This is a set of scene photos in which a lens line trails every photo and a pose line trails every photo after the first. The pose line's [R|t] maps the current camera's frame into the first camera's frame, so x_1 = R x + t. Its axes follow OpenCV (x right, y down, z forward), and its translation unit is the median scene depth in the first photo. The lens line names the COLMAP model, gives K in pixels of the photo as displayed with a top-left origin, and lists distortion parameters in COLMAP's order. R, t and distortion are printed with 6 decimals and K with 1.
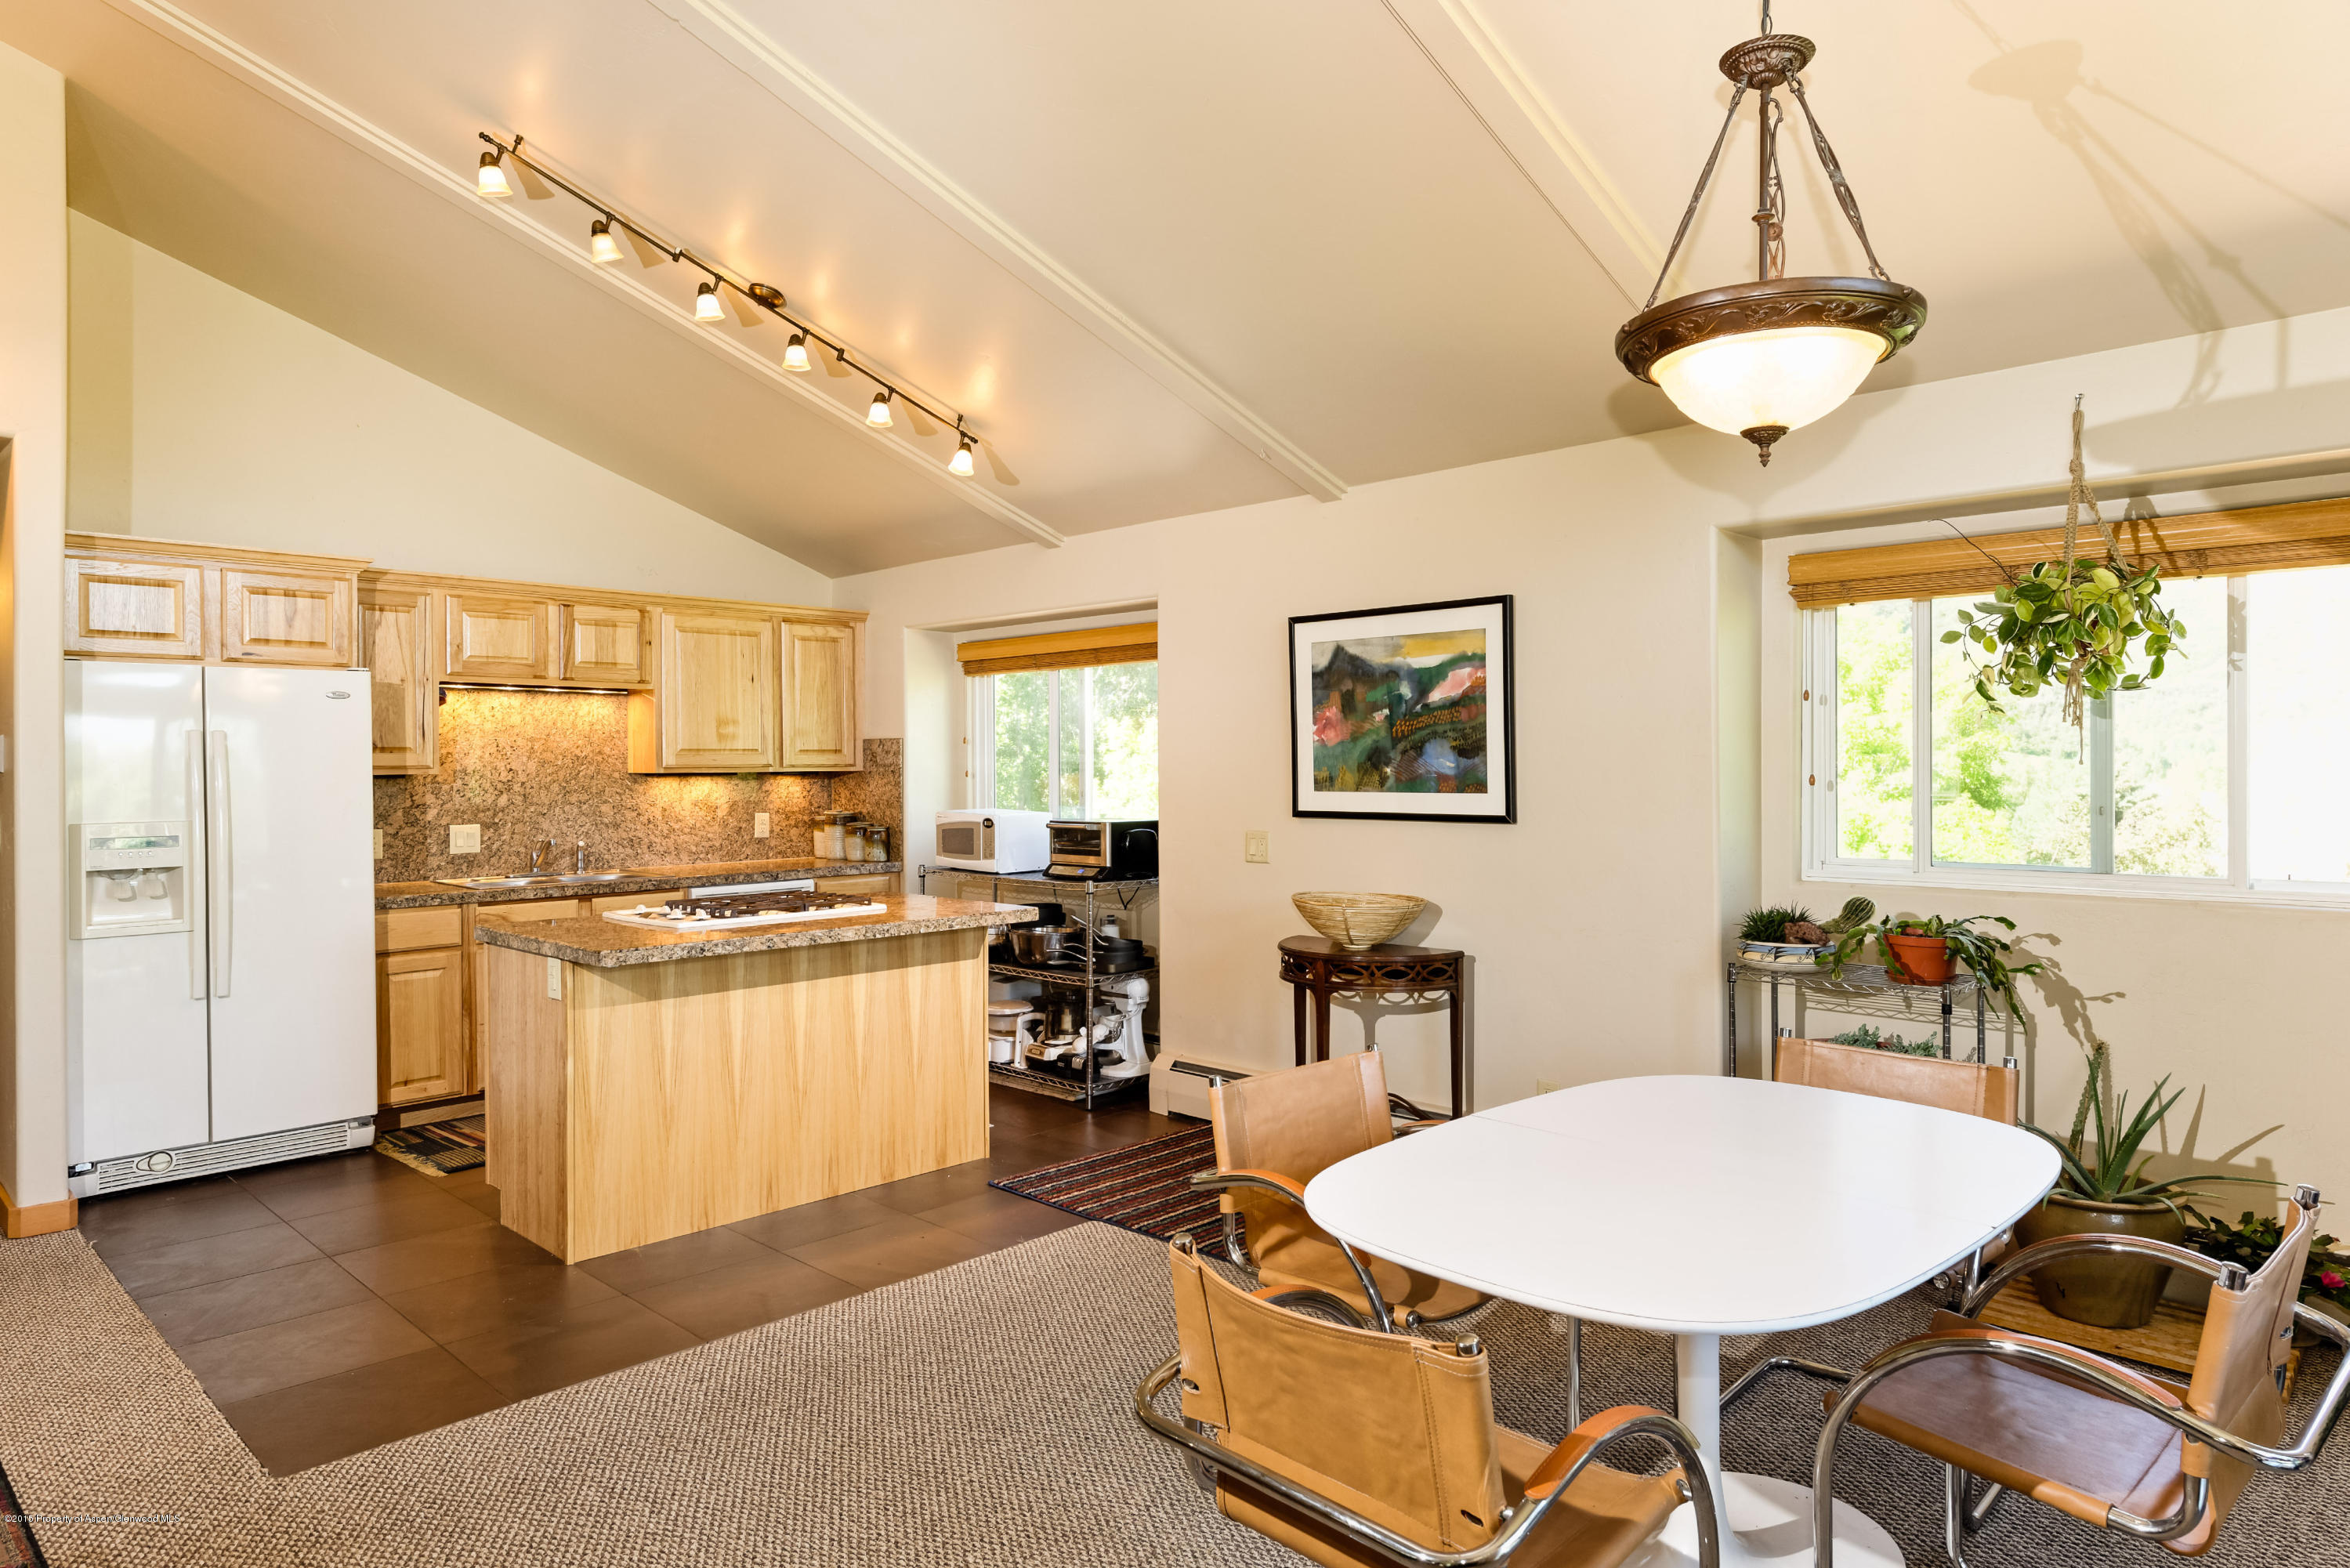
lens RADIAL K [[1412.8, 0, 1177.5], [0, 1412.8, 774.3], [0, 0, 1]] dist [-0.000315, -0.001826]
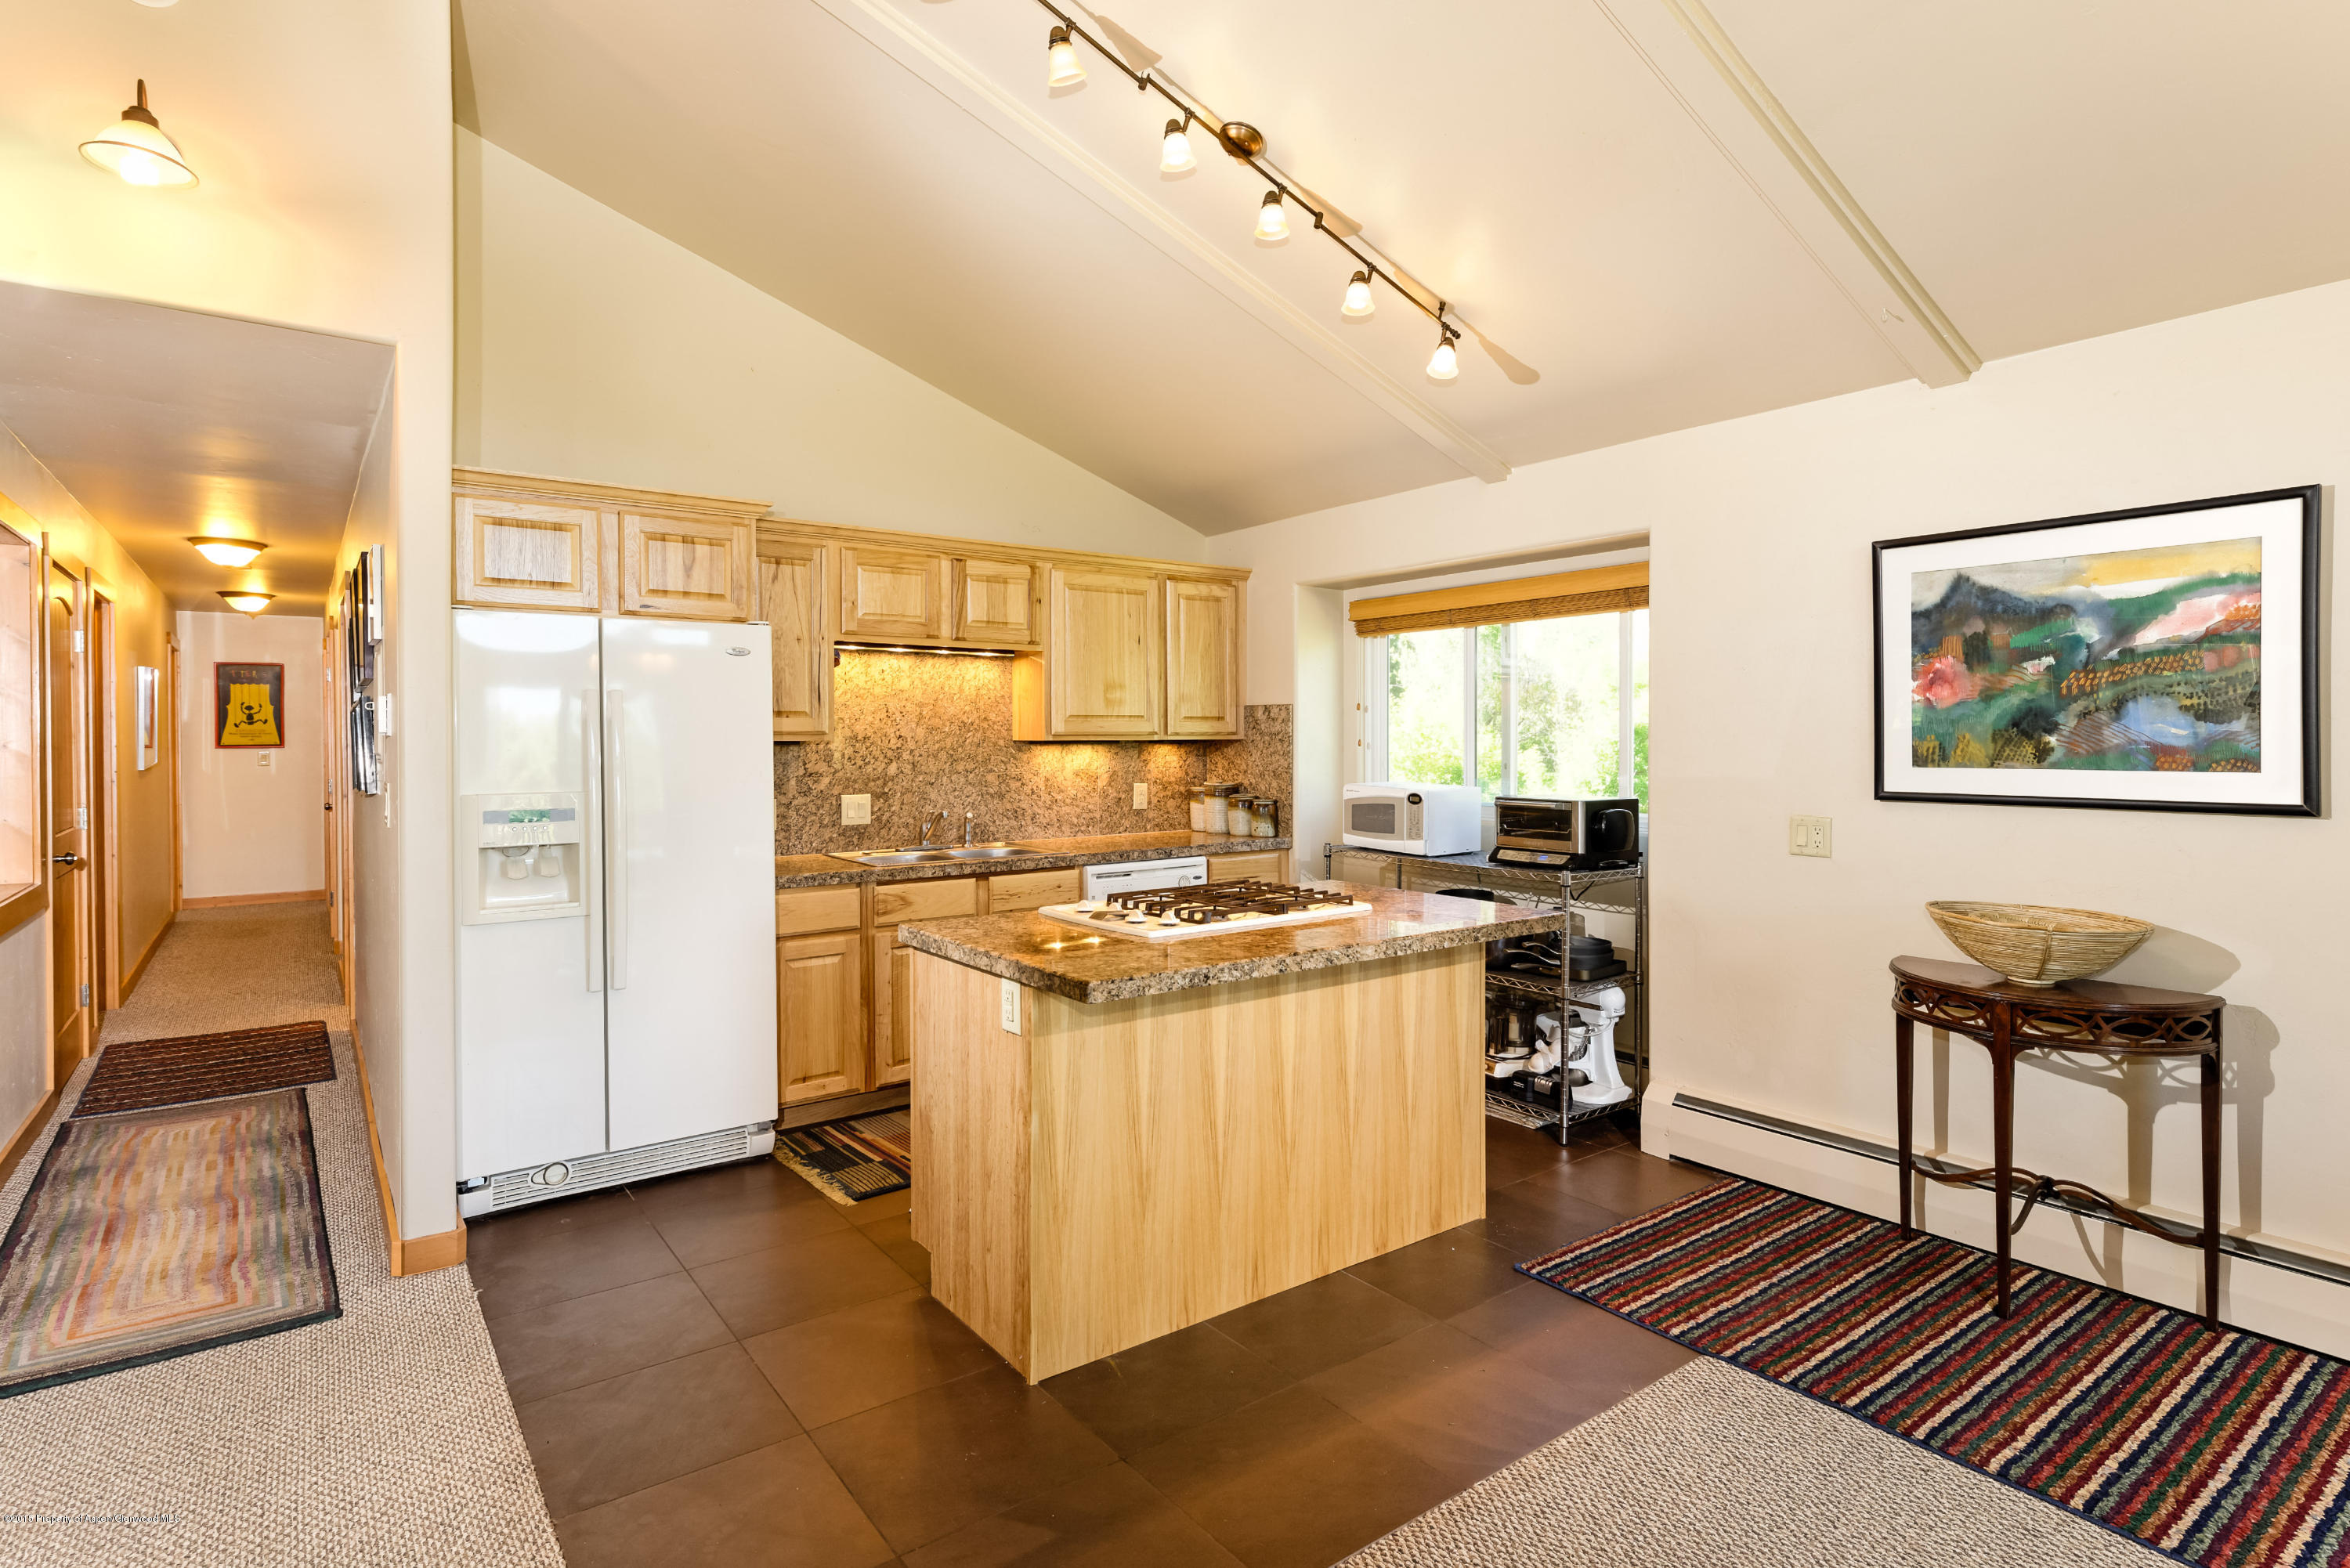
lens RADIAL K [[1201.8, 0, 1175.0], [0, 1201.8, 758.9], [0, 0, 1]] dist [0.004788, 0.001798]
pose [[0.986066, 0.006326, -0.166236, -0.198460], [-0.004431, 0.999921, 0.011771, 0.001859], [0.166297, -0.010870, 0.986016, 0.300086]]
